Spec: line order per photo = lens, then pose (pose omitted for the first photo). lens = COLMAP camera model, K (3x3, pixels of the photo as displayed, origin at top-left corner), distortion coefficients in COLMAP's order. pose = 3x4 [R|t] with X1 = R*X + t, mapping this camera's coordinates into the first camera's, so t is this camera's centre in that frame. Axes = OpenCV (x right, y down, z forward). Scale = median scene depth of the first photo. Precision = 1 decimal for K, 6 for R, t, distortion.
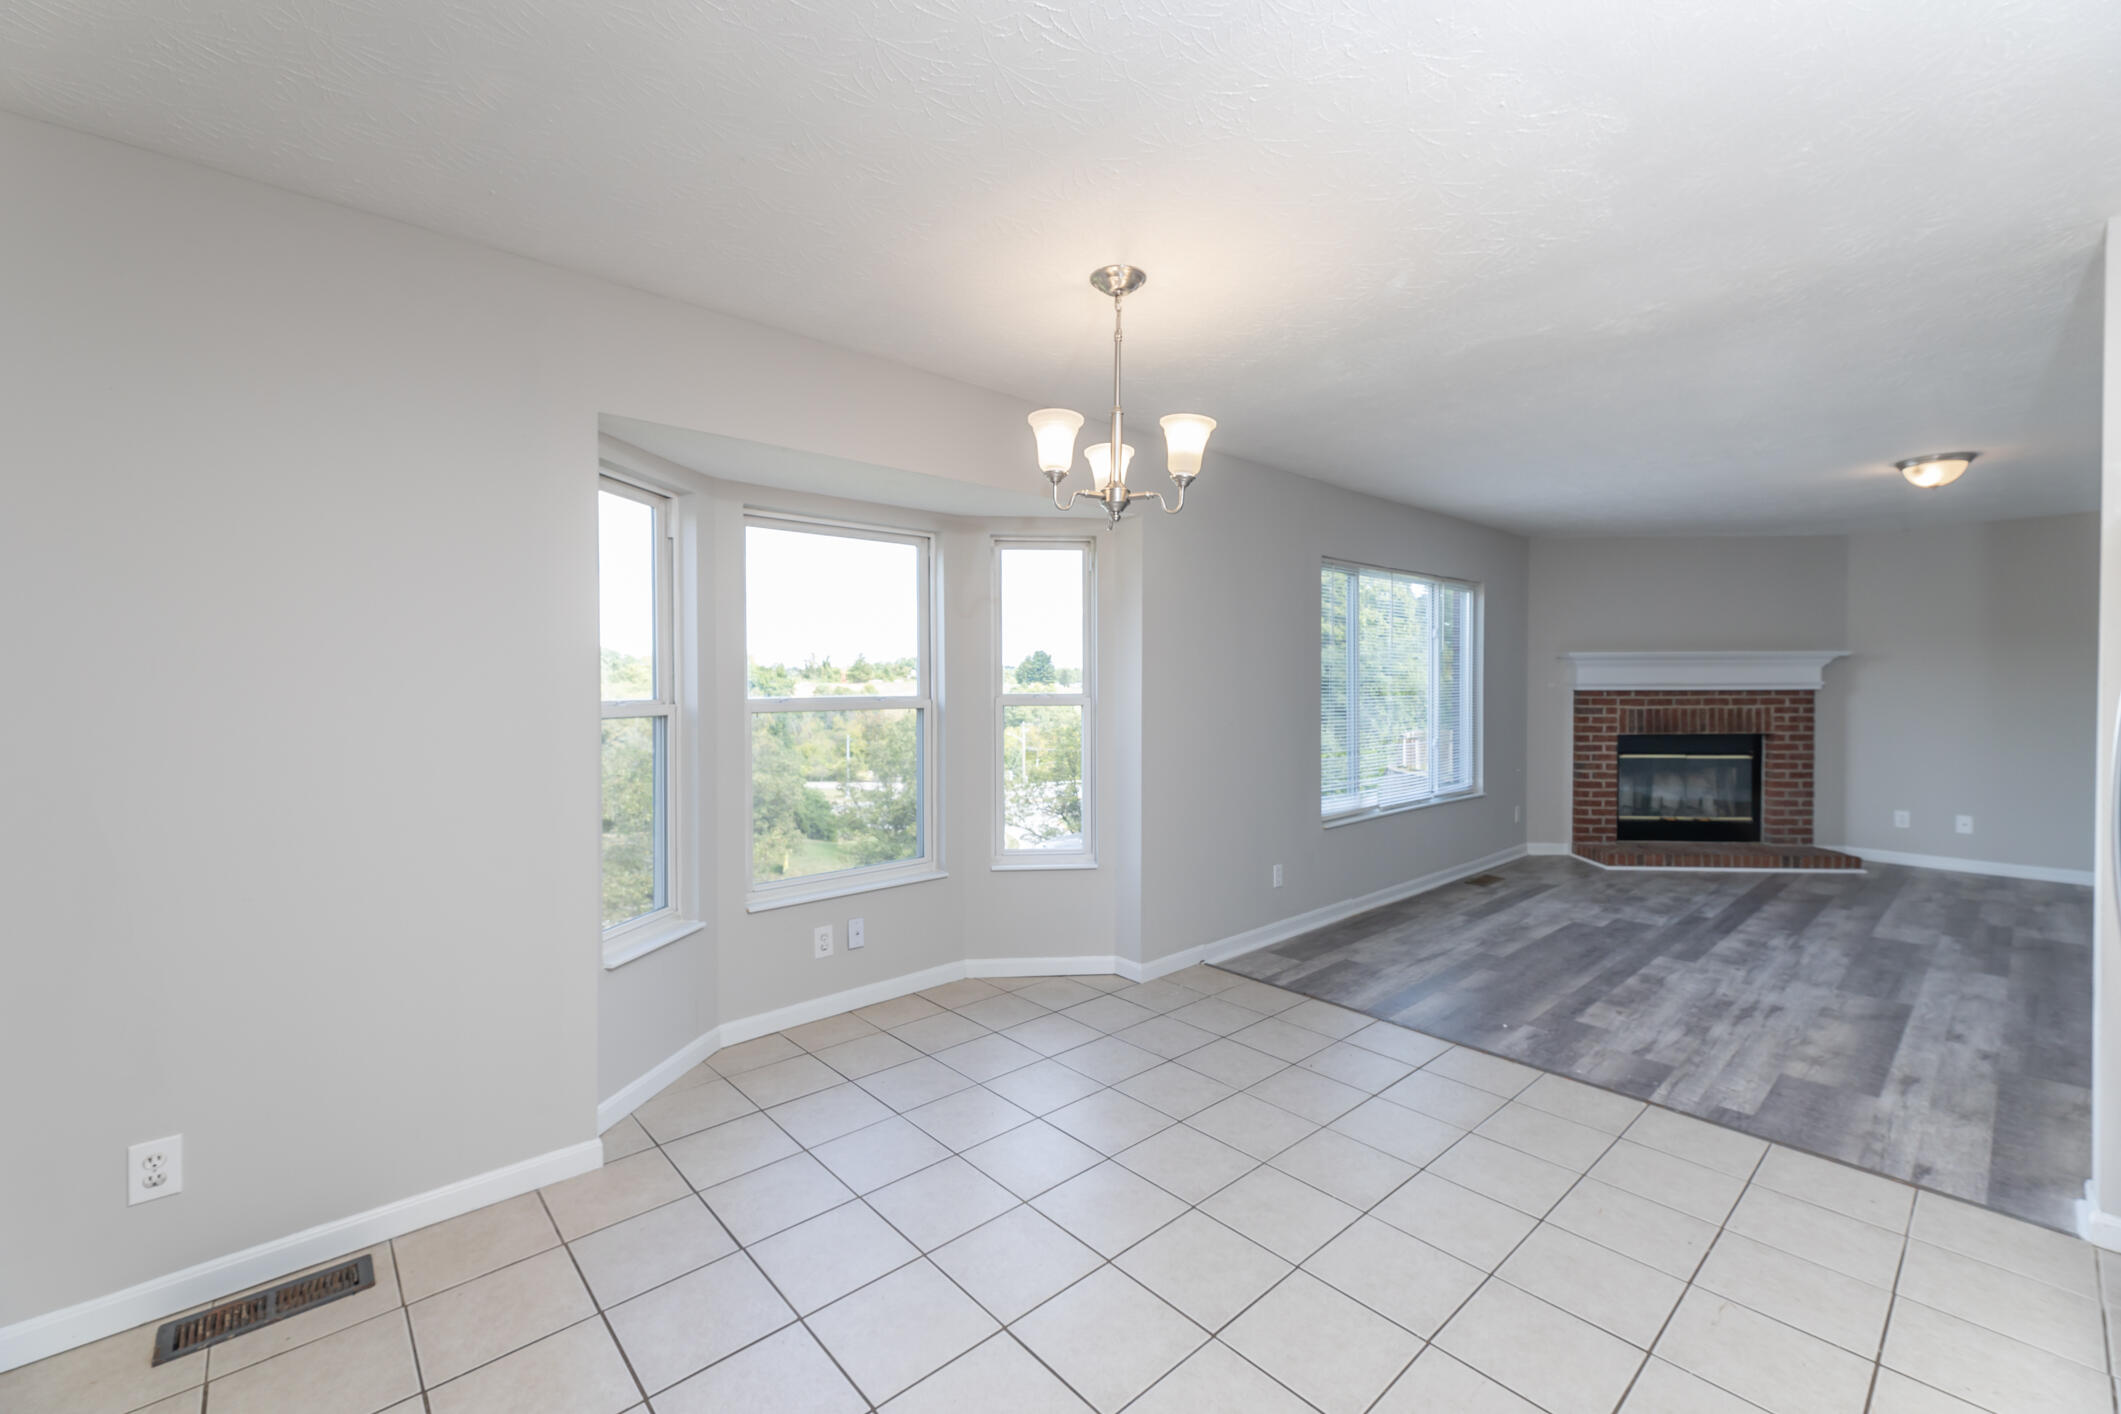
lens RADIAL K [[877.3, 0, 1063.0], [0, 877.3, 690.9], [0, 0, 1]] dist [-0.000844, -0.000435]
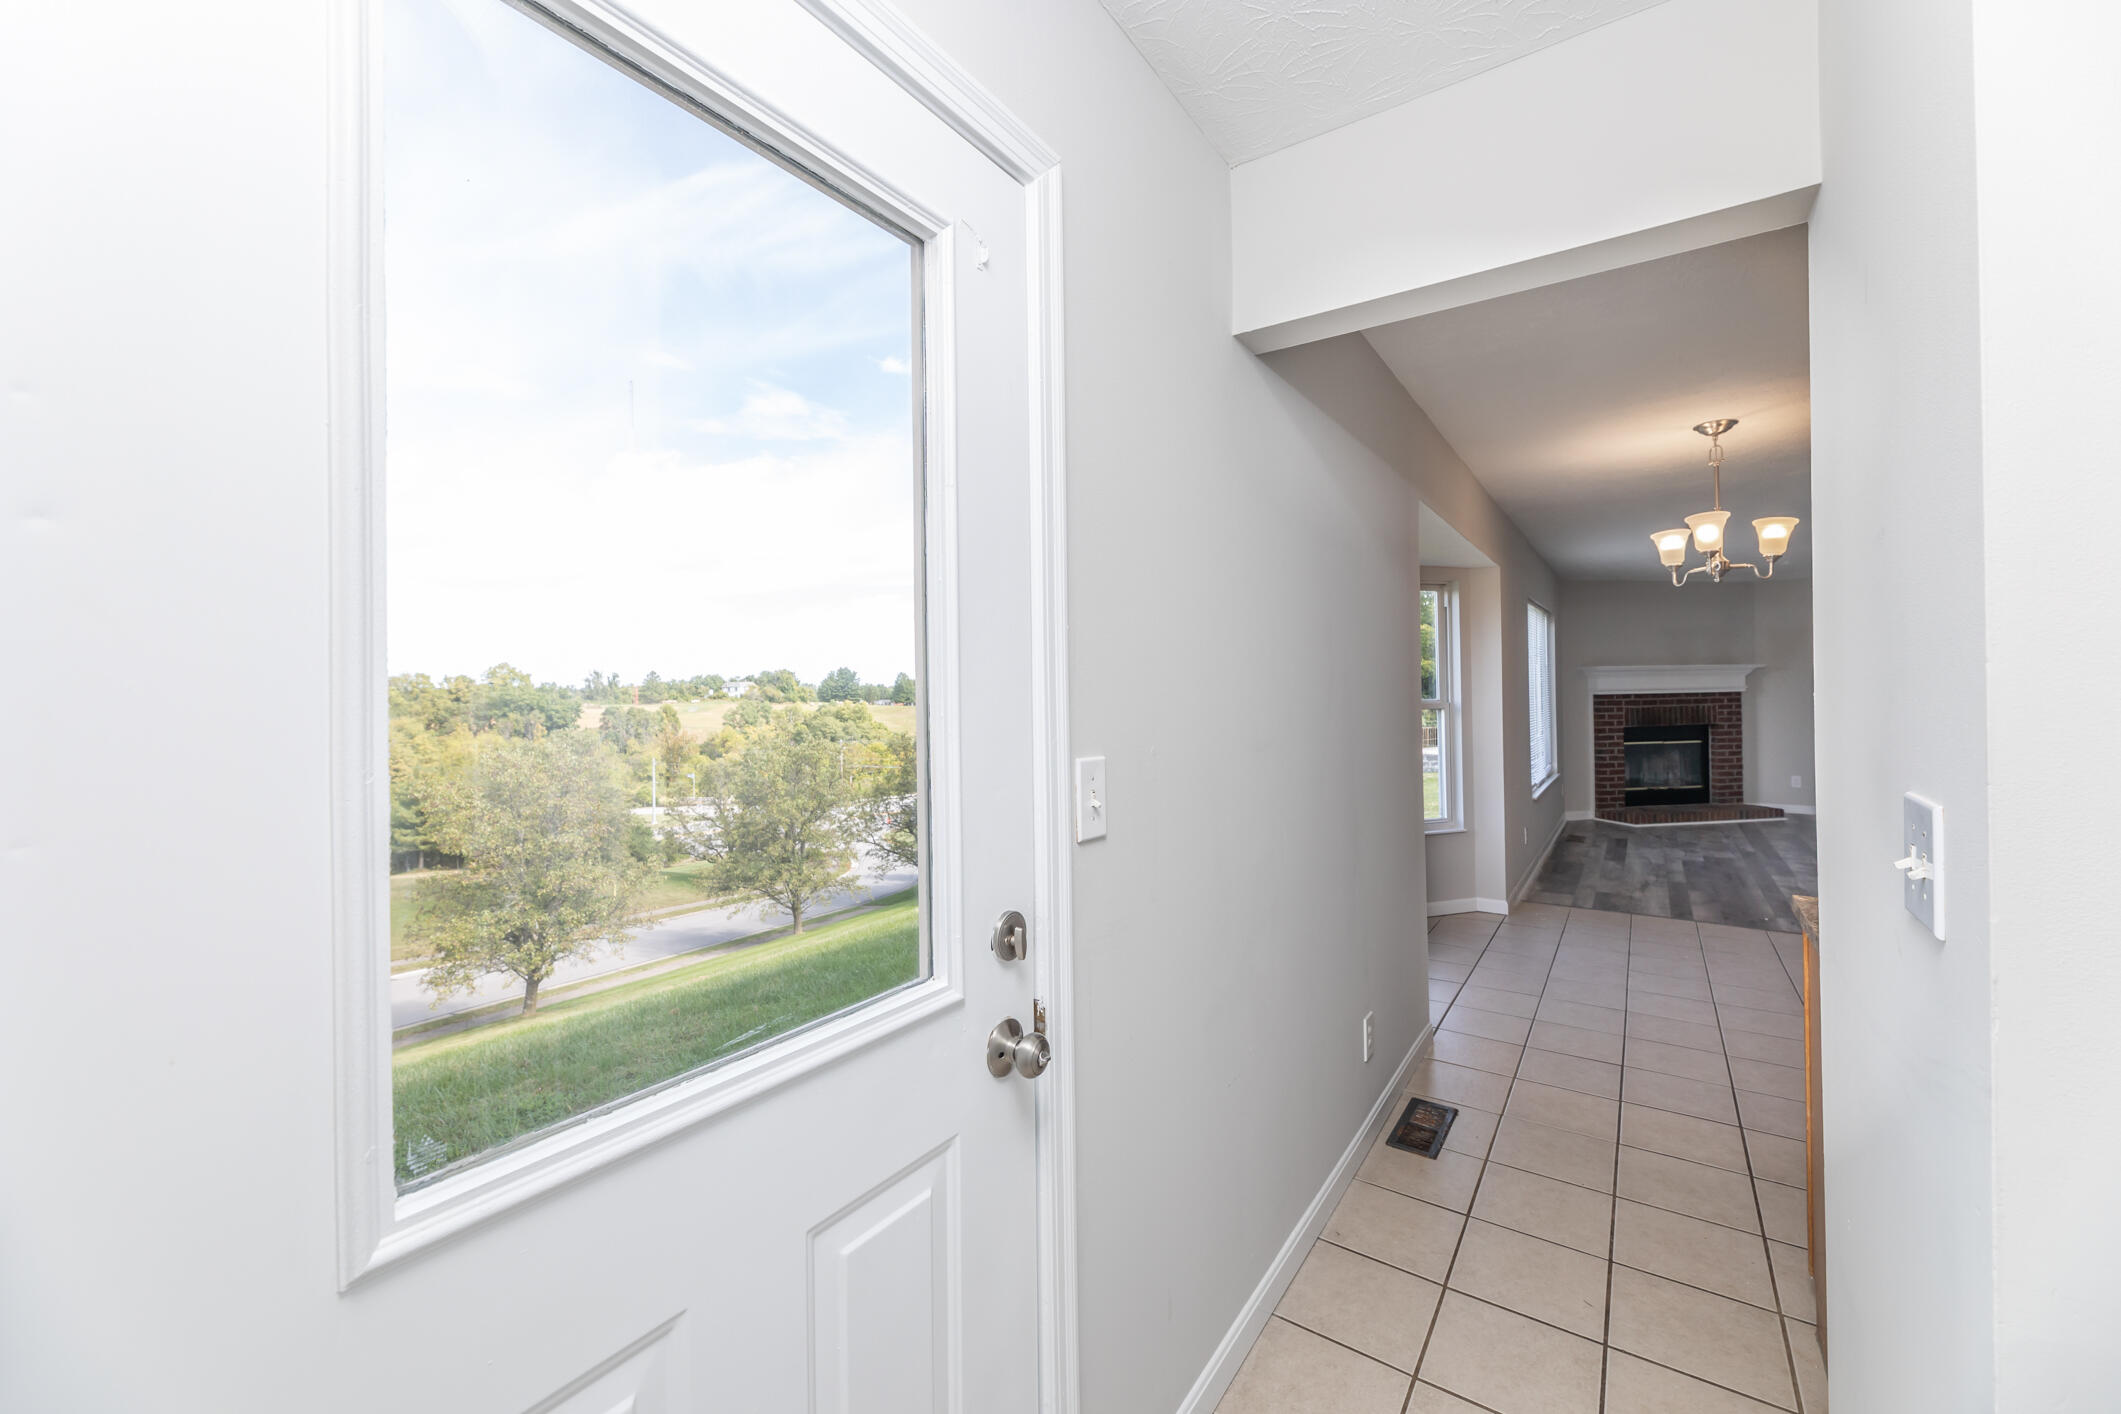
lens RADIAL K [[846.2, 0, 1064.9], [0, 846.2, 694.1], [0, 0, 1]] dist [0.000710, -0.000283]
pose [[0.972060, -0.013910, 0.234321, -0.498227], [0.017364, 0.999769, -0.012685, 0.000594], [-0.234090, 0.016399, 0.972076, -0.059390]]
